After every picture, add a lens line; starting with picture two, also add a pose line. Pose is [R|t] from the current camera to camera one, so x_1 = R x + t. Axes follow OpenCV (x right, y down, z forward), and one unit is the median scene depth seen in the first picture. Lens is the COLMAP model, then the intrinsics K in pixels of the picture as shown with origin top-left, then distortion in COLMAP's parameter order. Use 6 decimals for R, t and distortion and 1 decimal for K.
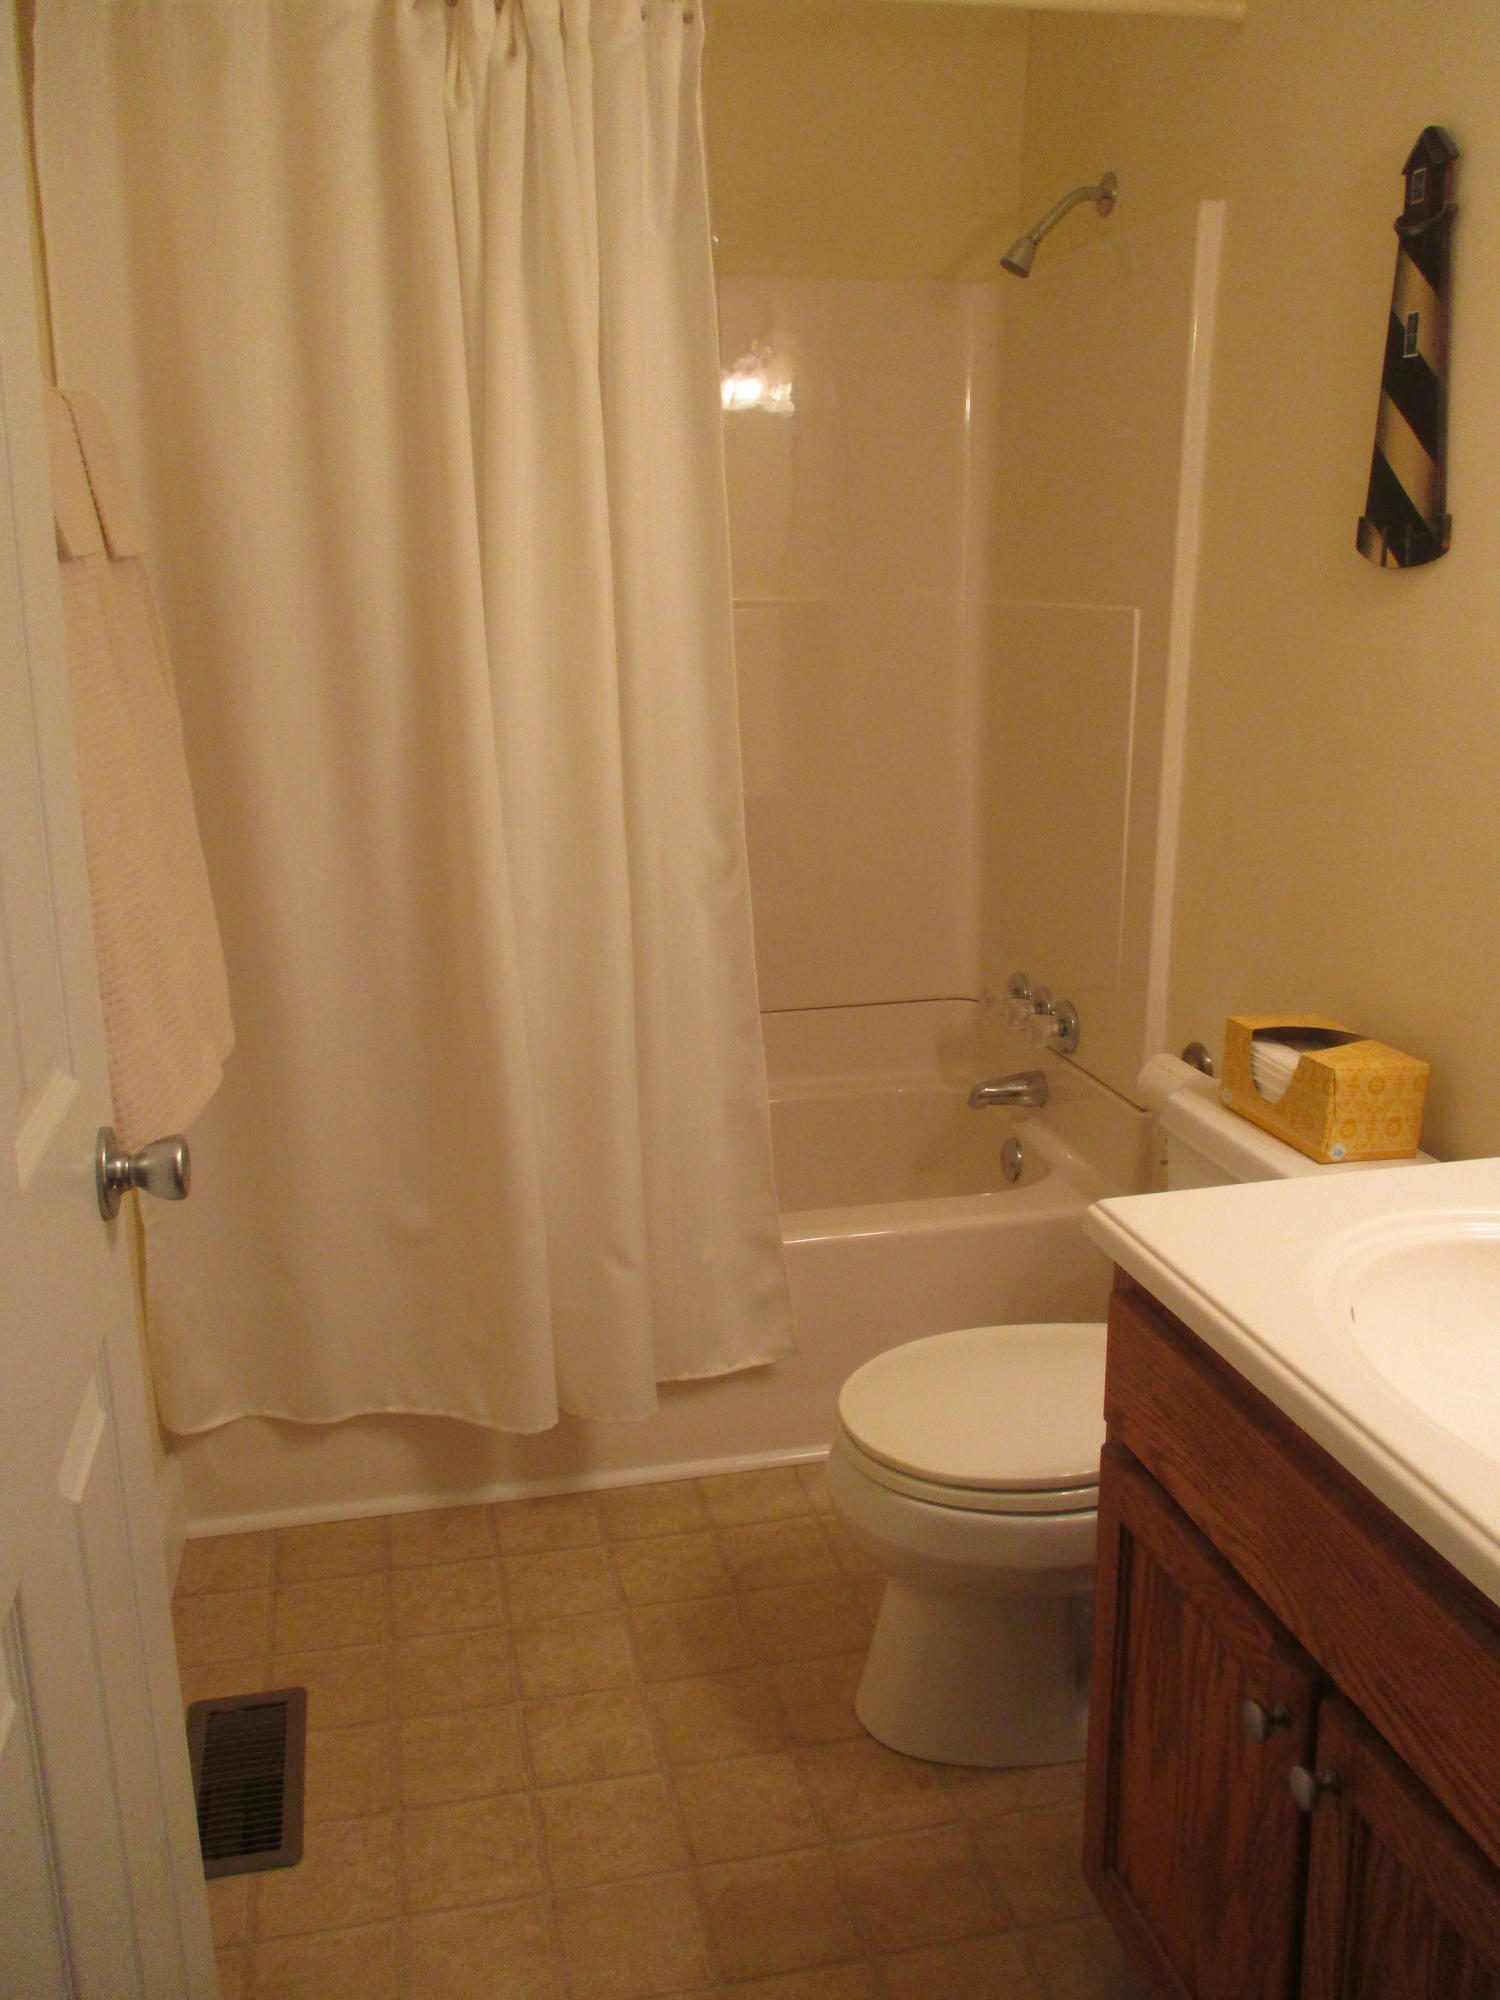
lens RADIAL K [[1637.6, 0, 750.0], [0, 1637.6, 1000.0], [0, 0, 1]] dist [-0.042306, 0.001469]
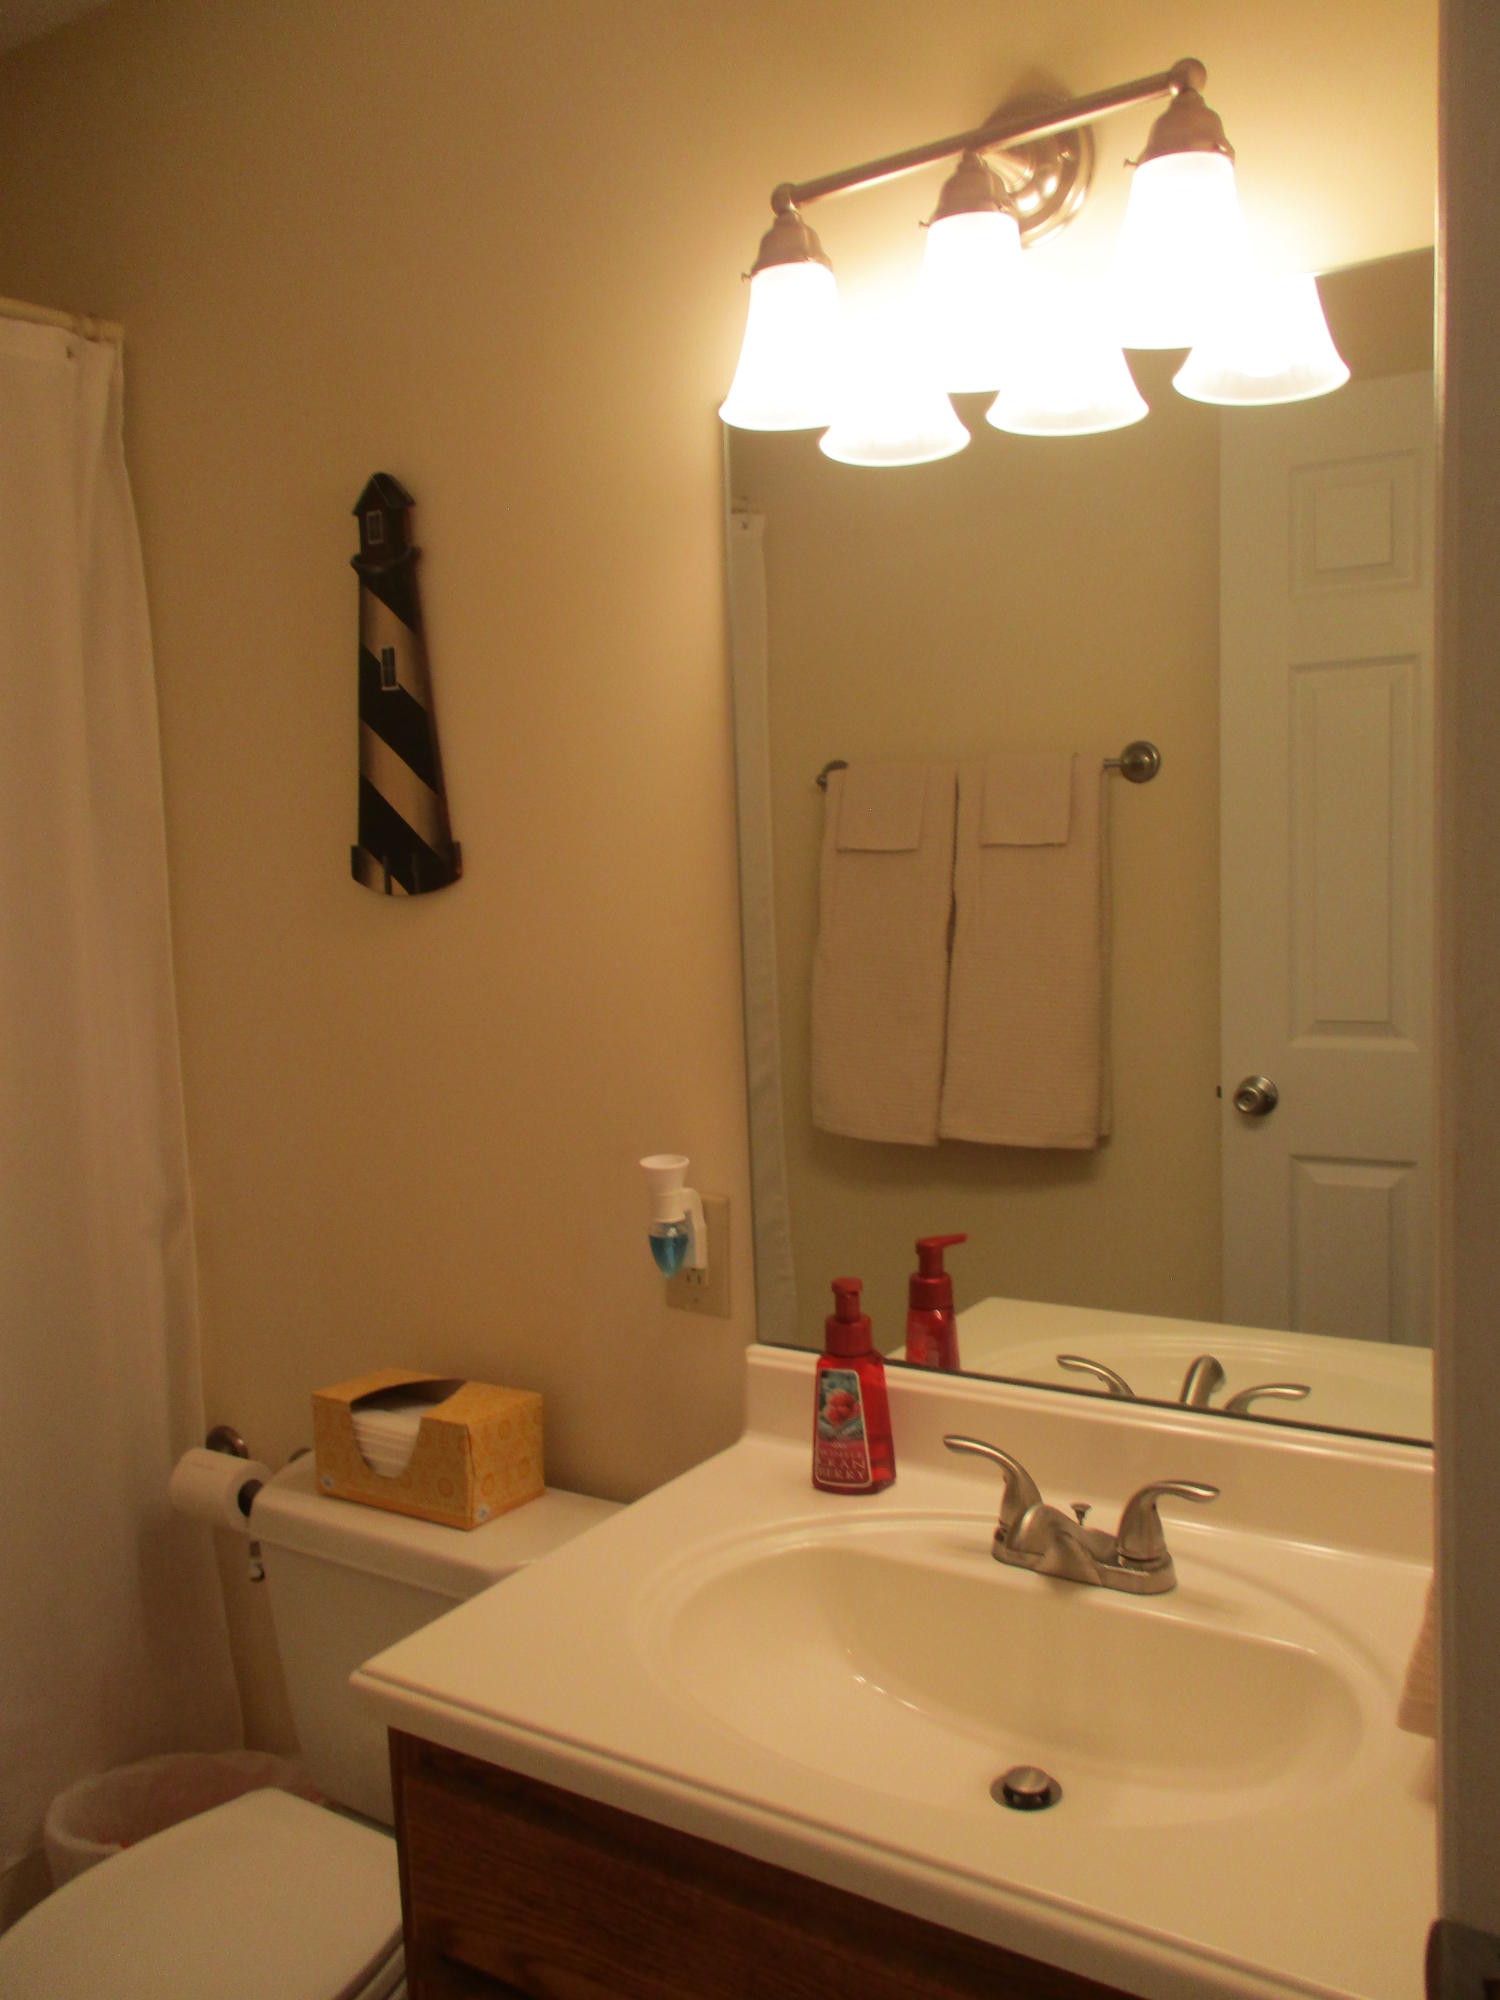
lens RADIAL K [[1637.6, 0, 750.0], [0, 1637.6, 1000.0], [0, 0, 1]] dist [-0.042306, 0.001469]
pose [[0.729026, -0.082018, 0.679555, -0.129418], [0.210915, 0.971405, -0.109026, -0.055284], [-0.651181, 0.222811, 0.725478, 0.167030]]
